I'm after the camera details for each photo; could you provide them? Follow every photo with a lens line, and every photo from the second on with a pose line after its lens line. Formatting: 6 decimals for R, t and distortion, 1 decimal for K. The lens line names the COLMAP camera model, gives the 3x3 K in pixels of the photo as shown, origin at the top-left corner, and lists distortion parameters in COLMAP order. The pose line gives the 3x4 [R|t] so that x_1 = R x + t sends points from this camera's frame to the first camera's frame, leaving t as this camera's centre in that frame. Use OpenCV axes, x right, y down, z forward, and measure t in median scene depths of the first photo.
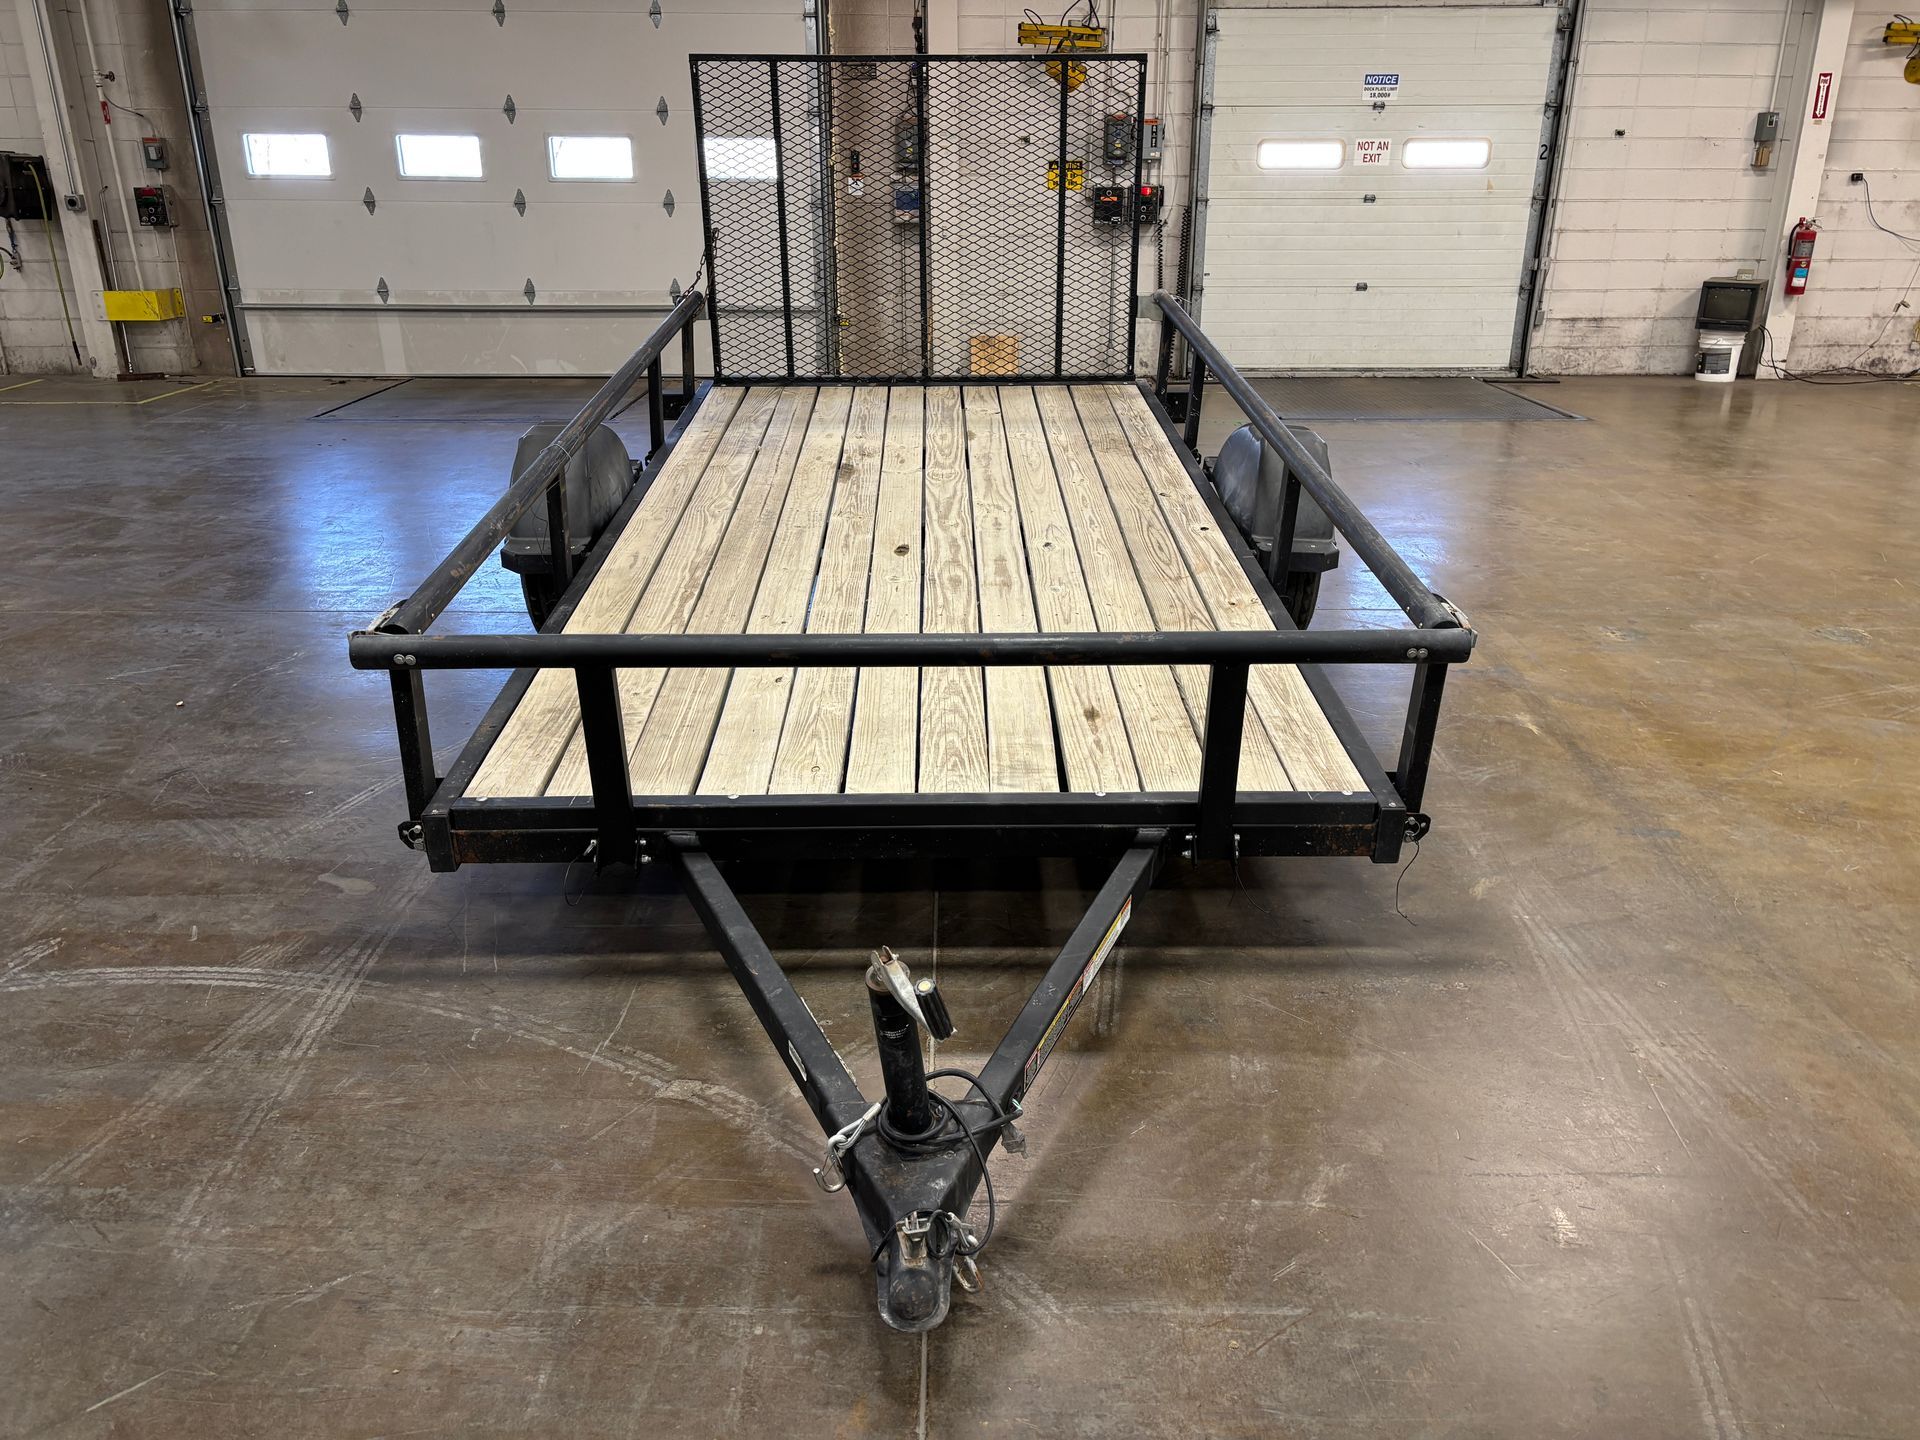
lens RADIAL K [[1411.4, 0, 970.3], [0, 1411.4, 715.3], [0, 0, 1]] dist [0.040091, -0.034625]
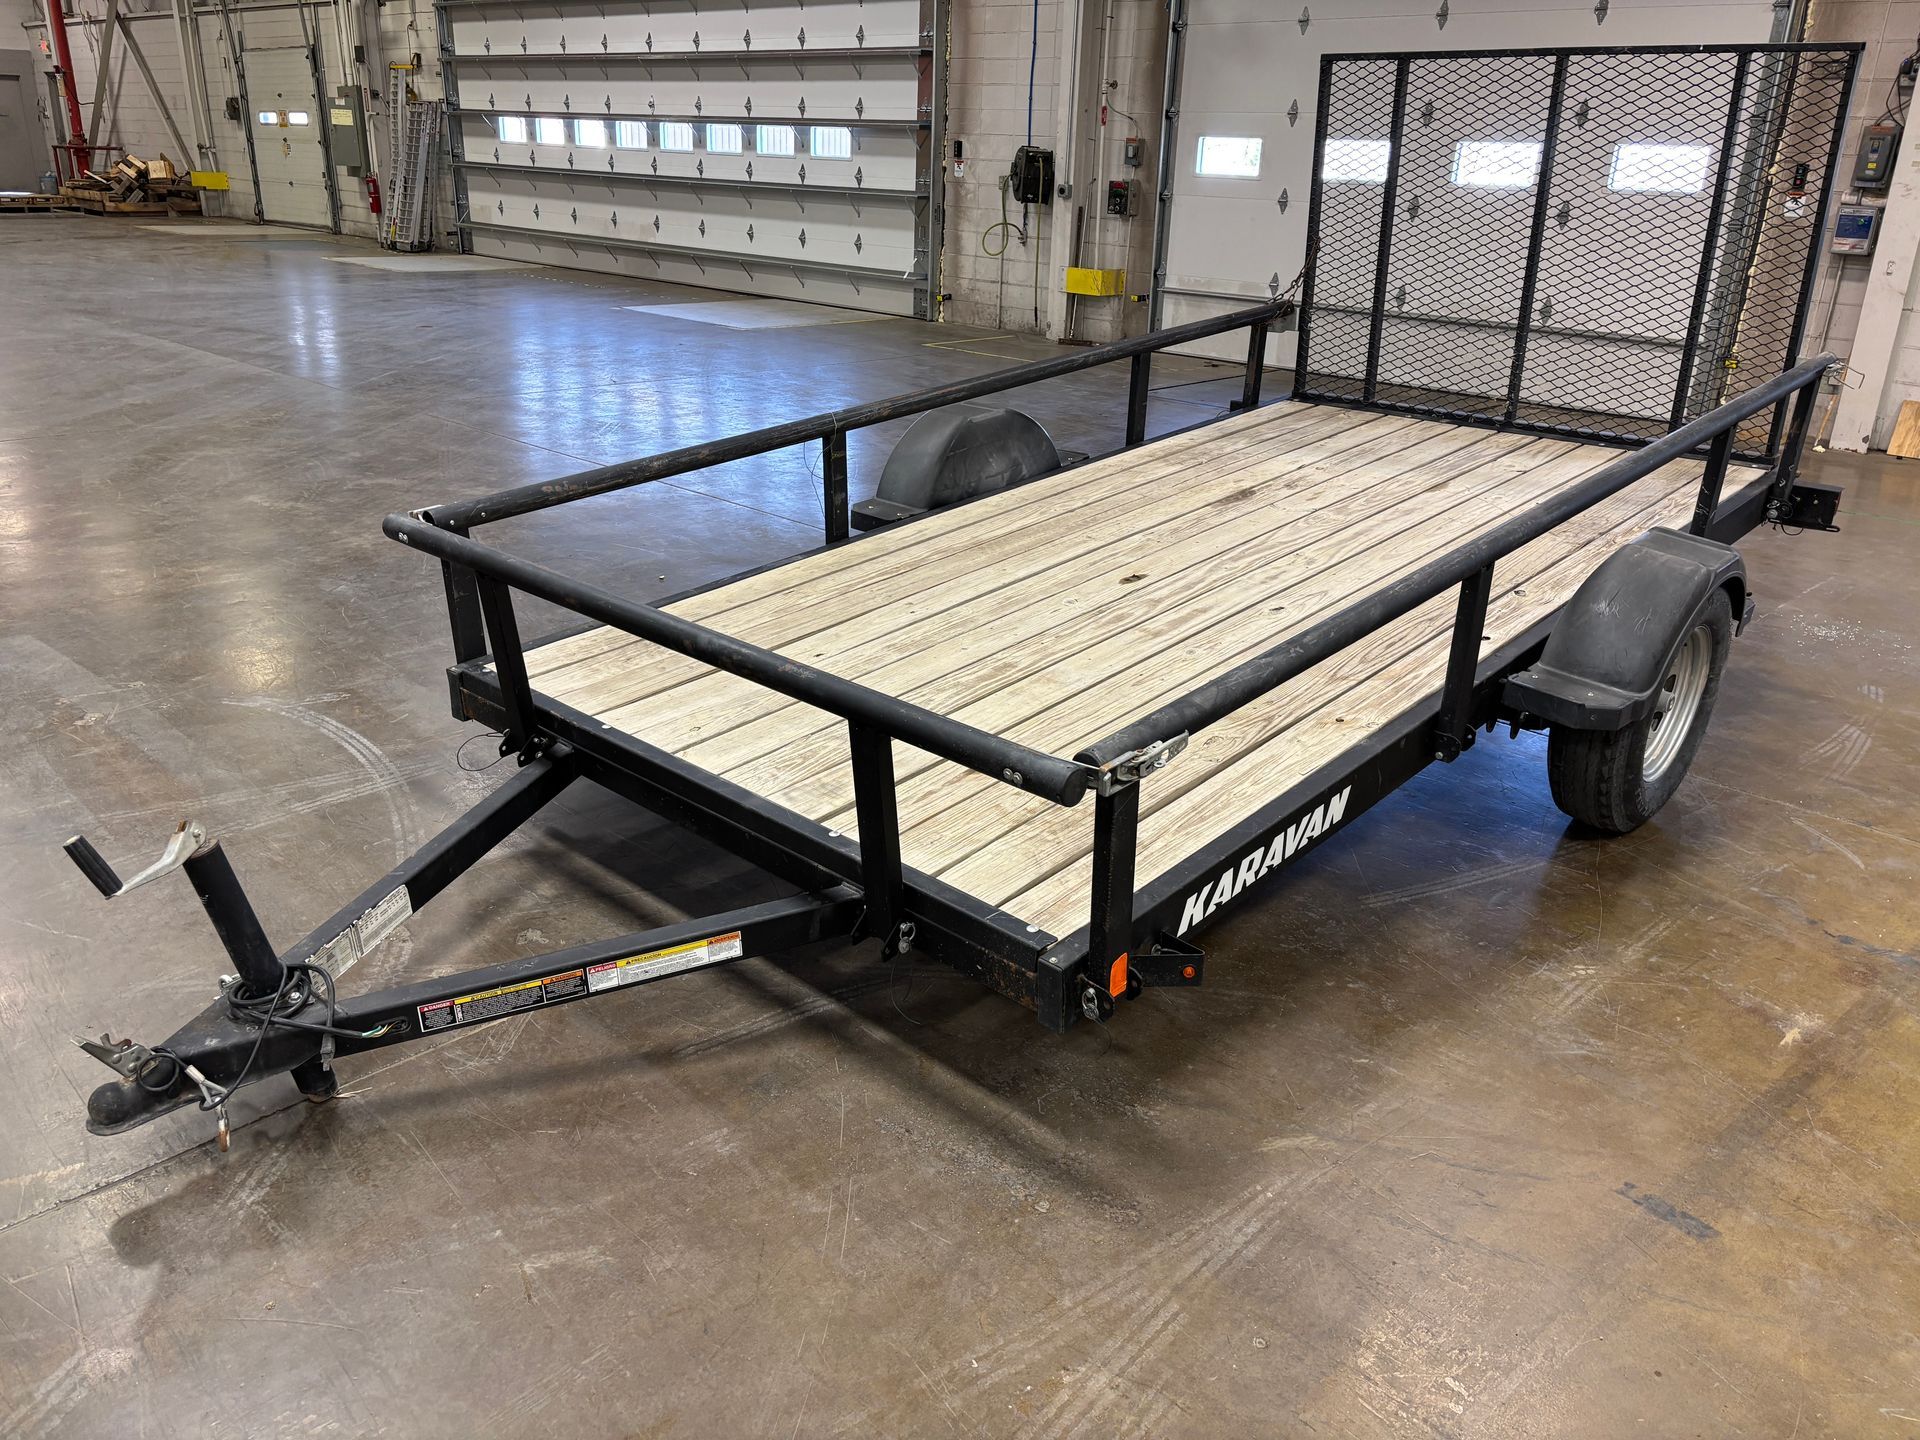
lens RADIAL K [[1411.4, 0, 970.3], [0, 1411.4, 715.3], [0, 0, 1]] dist [0.040091, -0.034625]
pose [[0.730362, 0.275997, -0.624818, 0.378591], [-0.278743, 0.955530, 0.096253, -0.070819], [0.623598, 0.103864, 0.774815, 0.168178]]
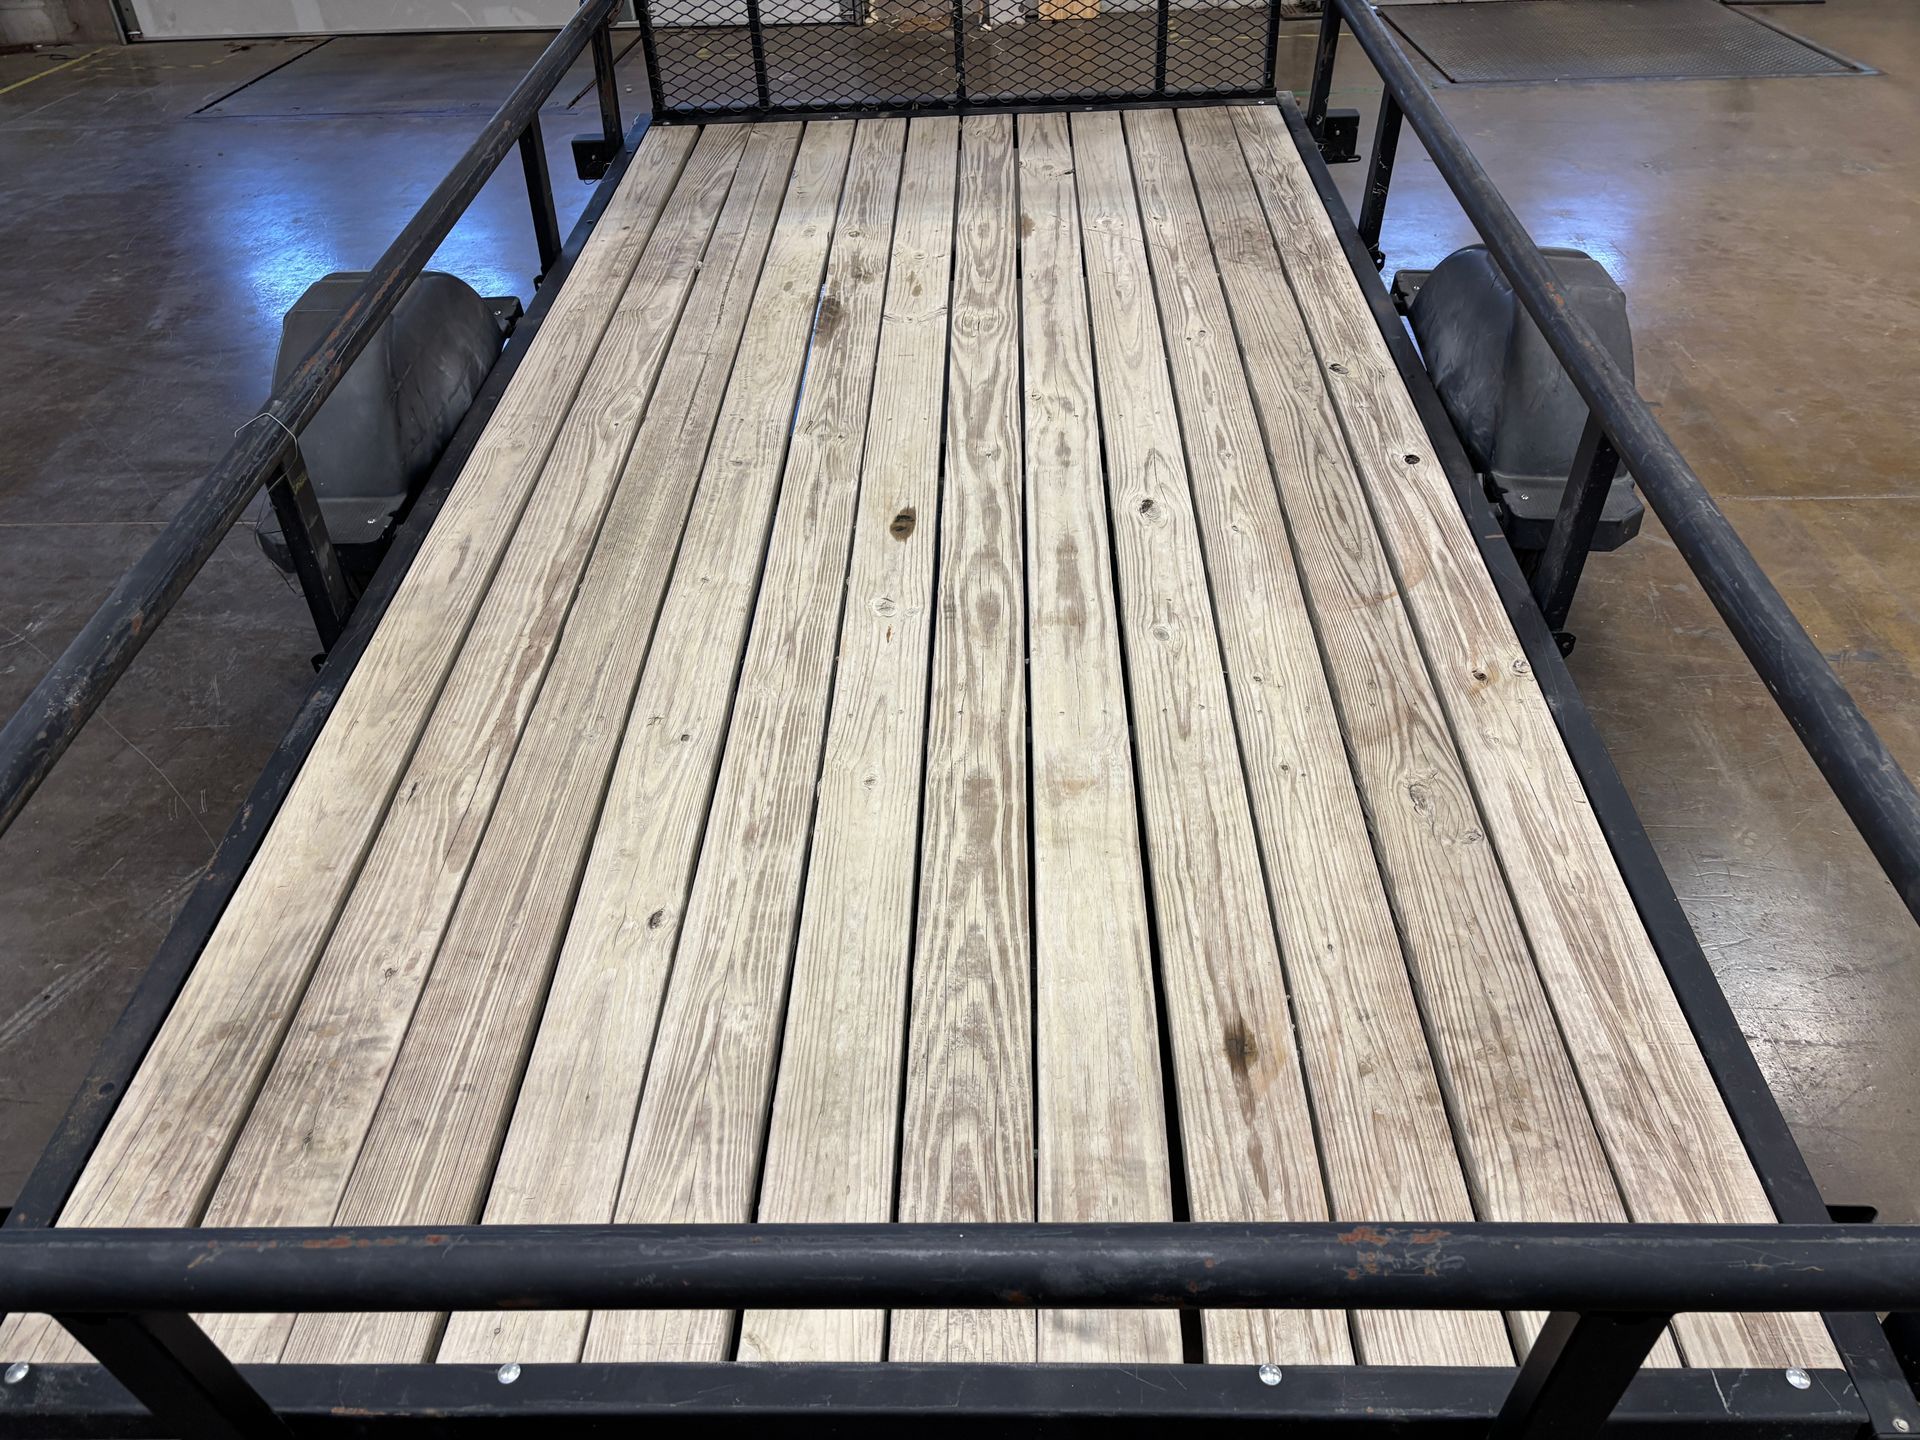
lens RADIAL K [[1488.3, 0, 960.6], [0, 1488.3, 691.0], [0, 0, 1]] dist [0.002940, -0.003078]
pose [[0.998318, -0.002909, -0.057900, 0.009462], [0.015977, 0.973867, 0.226554, -0.148817], [0.055728, -0.227098, 0.972276, 0.291079]]
